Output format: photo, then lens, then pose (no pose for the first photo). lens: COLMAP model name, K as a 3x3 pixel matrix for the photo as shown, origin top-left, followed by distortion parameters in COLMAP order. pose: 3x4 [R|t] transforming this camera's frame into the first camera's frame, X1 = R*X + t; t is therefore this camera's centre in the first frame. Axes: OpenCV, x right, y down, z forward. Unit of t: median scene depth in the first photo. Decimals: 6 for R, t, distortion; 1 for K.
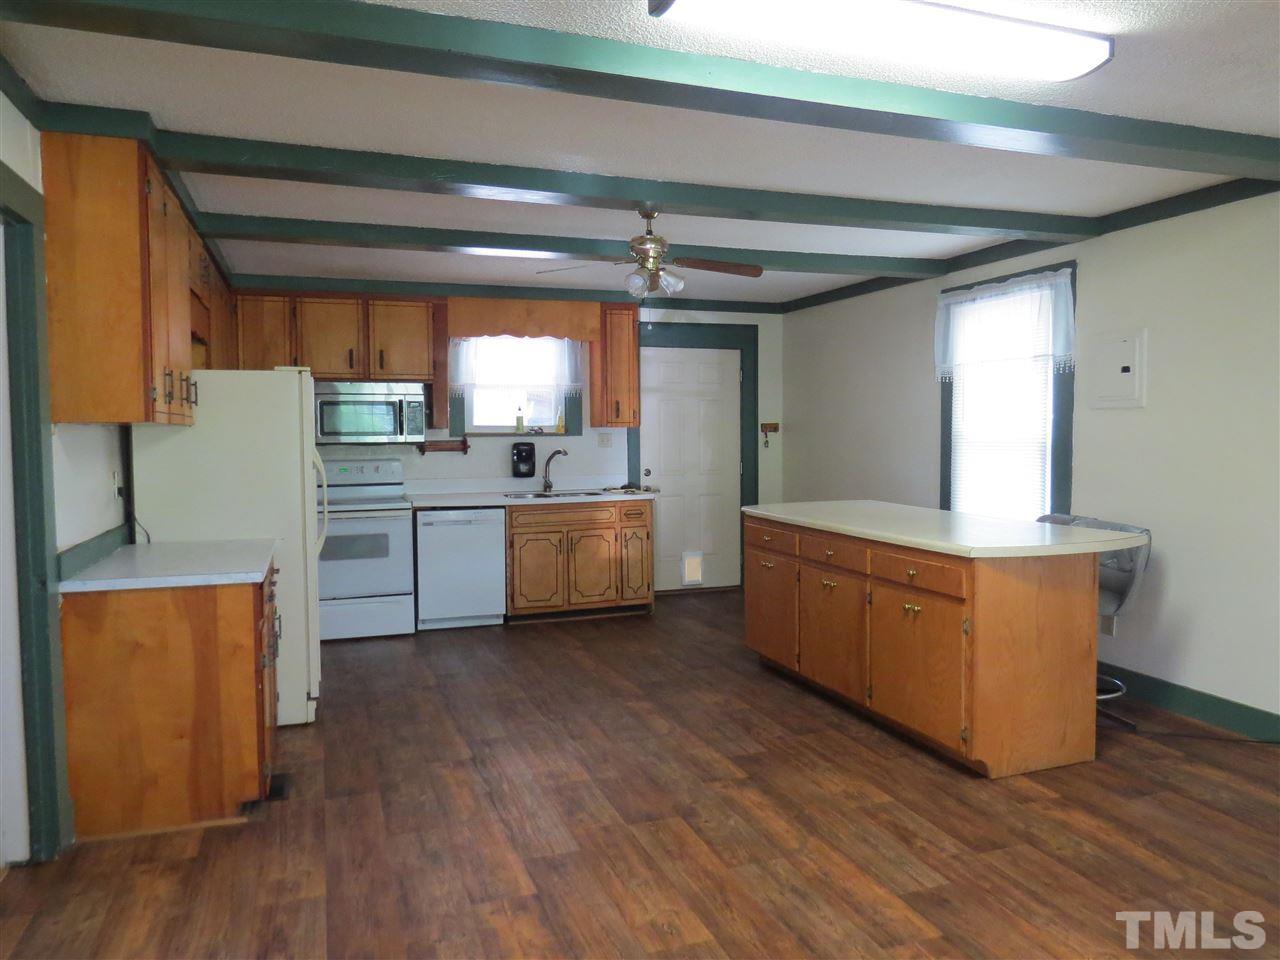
lens RADIAL K [[911.6, 0, 638.9], [0, 911.6, 478.2], [0, 0, 1]] dist [-0.023198, 0.002417]
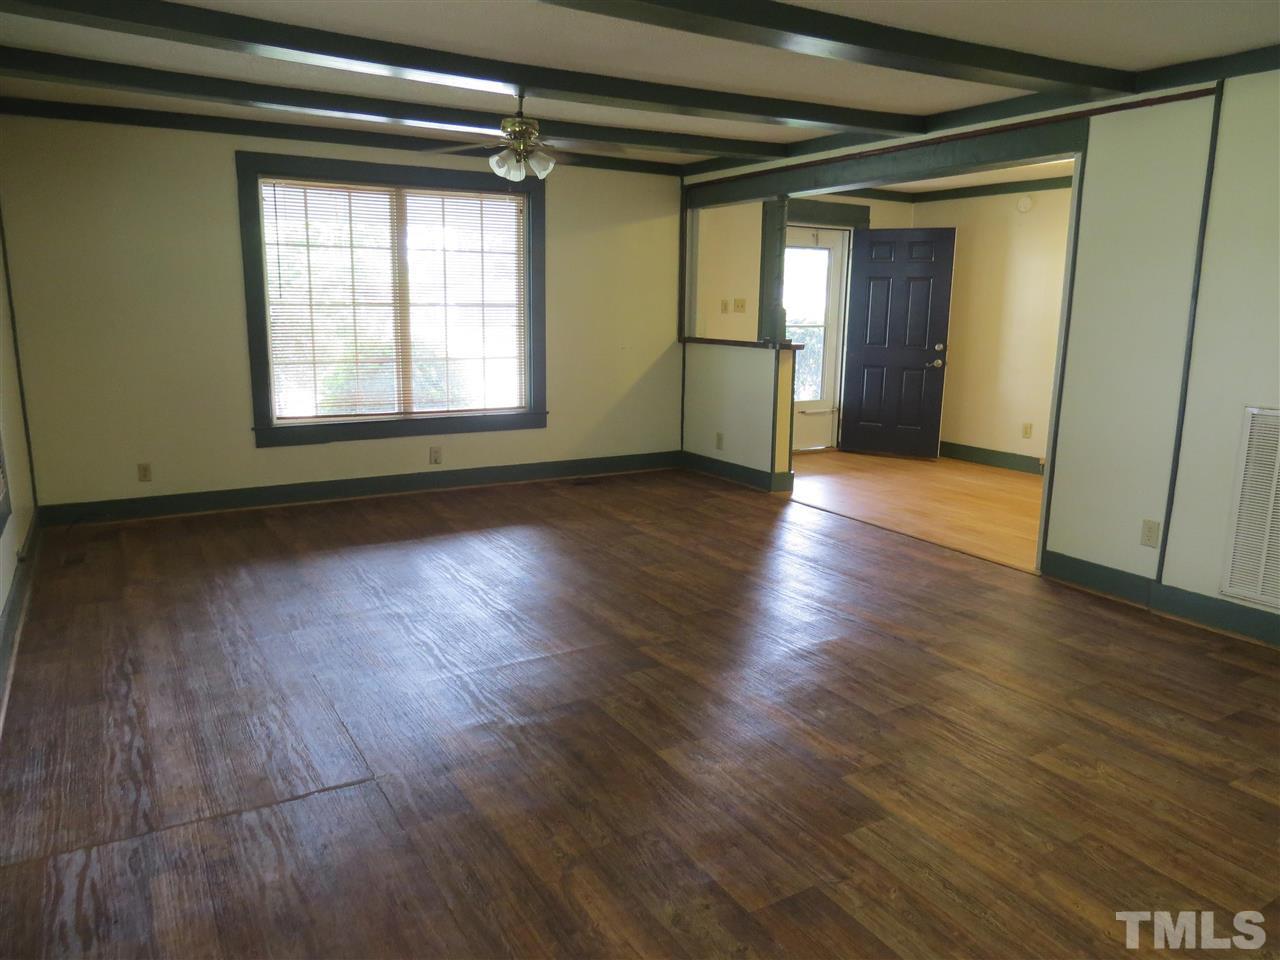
lens RADIAL K [[911.6, 0, 640.9], [0, 911.6, 480.5], [0, 0, 1]] dist [-0.023198, 0.002417]
pose [[-0.980936, 0.034571, -0.191232, 0.476450], [-0.019709, 0.961277, 0.274878, -0.083025], [0.193330, 0.273406, -0.942270, 1.168261]]
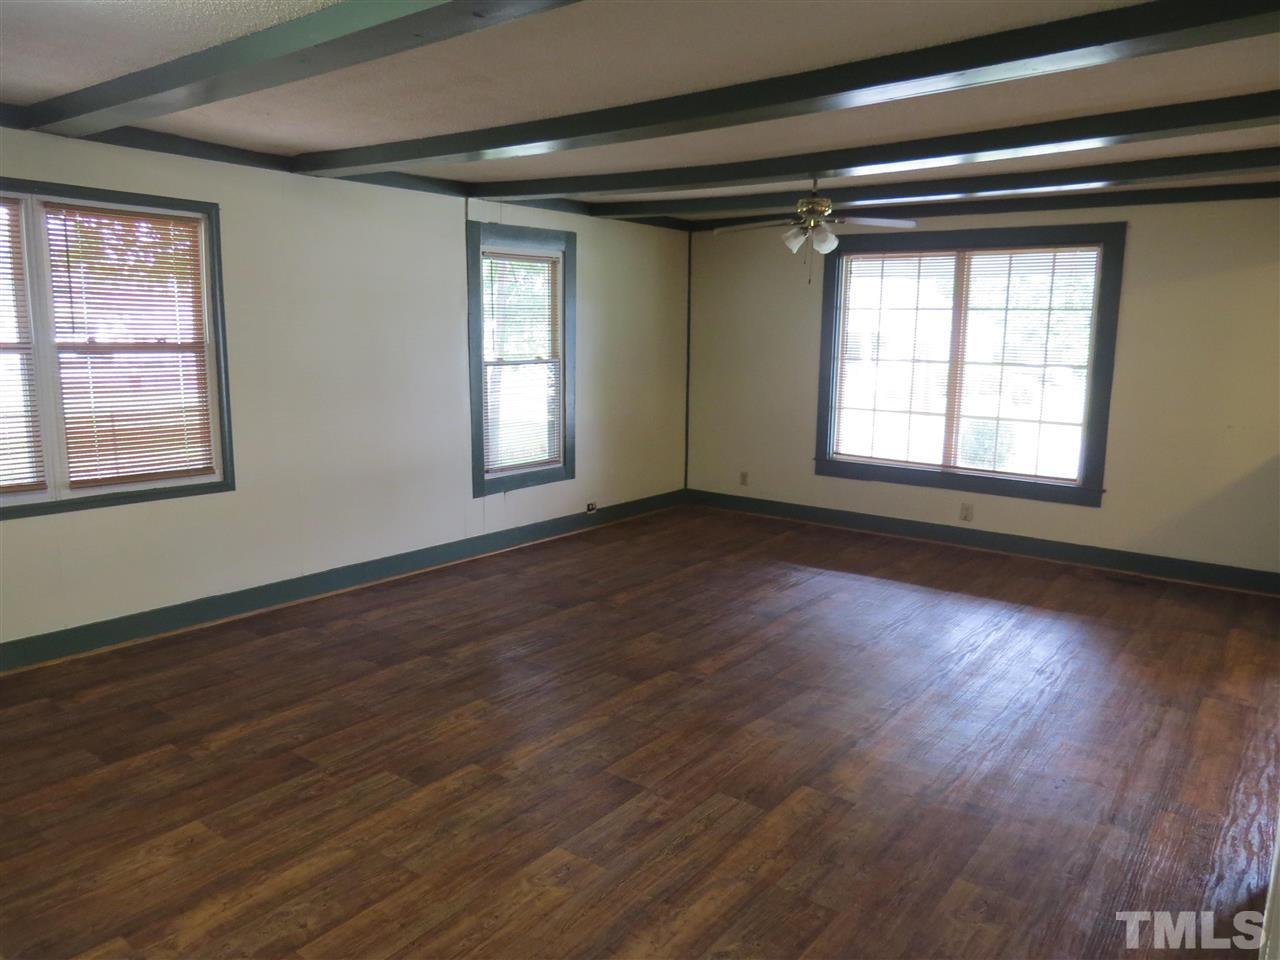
lens RADIAL K [[911.6, 0, 637.6], [0, 911.6, 475.9], [0, 0, 1]] dist [-0.023198, 0.002417]
pose [[-0.541938, -0.132288, 0.829941, -0.509826], [0.060065, 0.978912, 0.195254, -0.087373], [-0.838269, 0.155666, -0.522564, 0.880015]]
